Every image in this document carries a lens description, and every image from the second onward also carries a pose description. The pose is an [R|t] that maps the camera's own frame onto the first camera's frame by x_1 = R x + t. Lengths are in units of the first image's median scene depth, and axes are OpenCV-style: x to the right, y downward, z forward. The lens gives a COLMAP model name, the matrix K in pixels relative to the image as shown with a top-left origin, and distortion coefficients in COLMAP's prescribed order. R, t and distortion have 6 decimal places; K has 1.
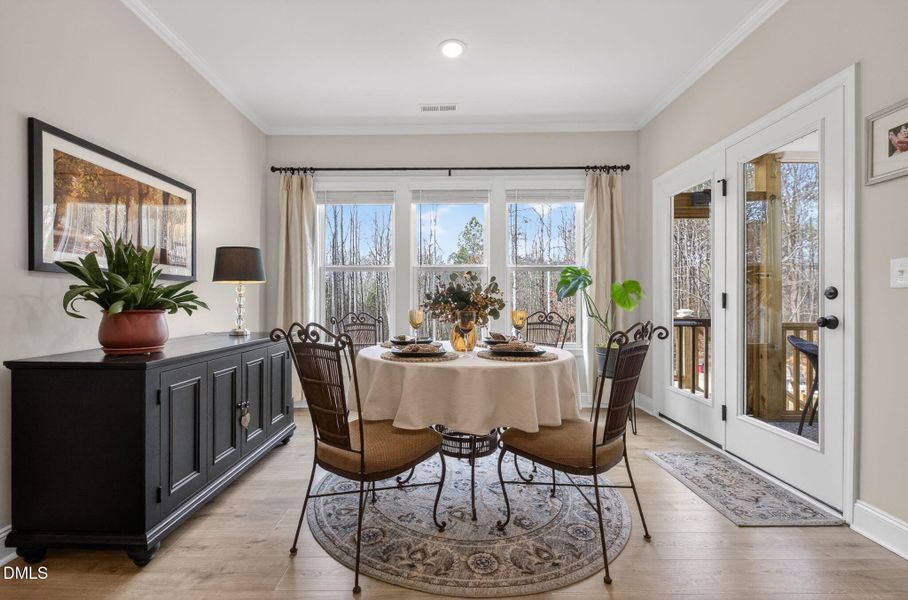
lens RADIAL K [[399.4, 0, 447.5], [0, 399.4, 300.5], [0, 0, 1]] dist [-0.000414, -0.000145]
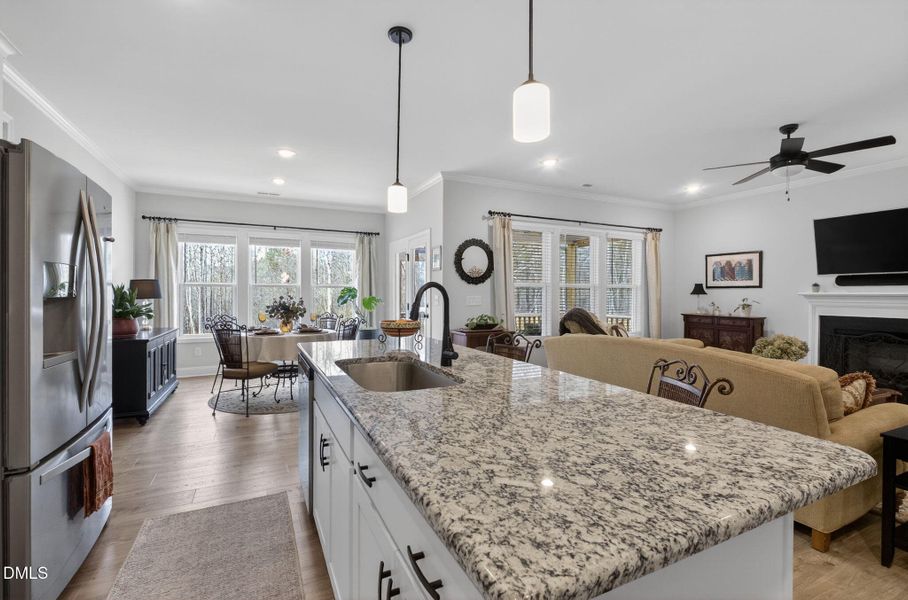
lens RADIAL K [[399.4, 0, 447.5], [0, 399.4, 300.5], [0, 0, 1]] dist [-0.000414, -0.000145]
pose [[0.903466, -0.005622, 0.428622, -0.086072], [-0.002459, 0.999830, 0.018298, -0.076907], [-0.428652, -0.017586, 0.903298, -1.159332]]
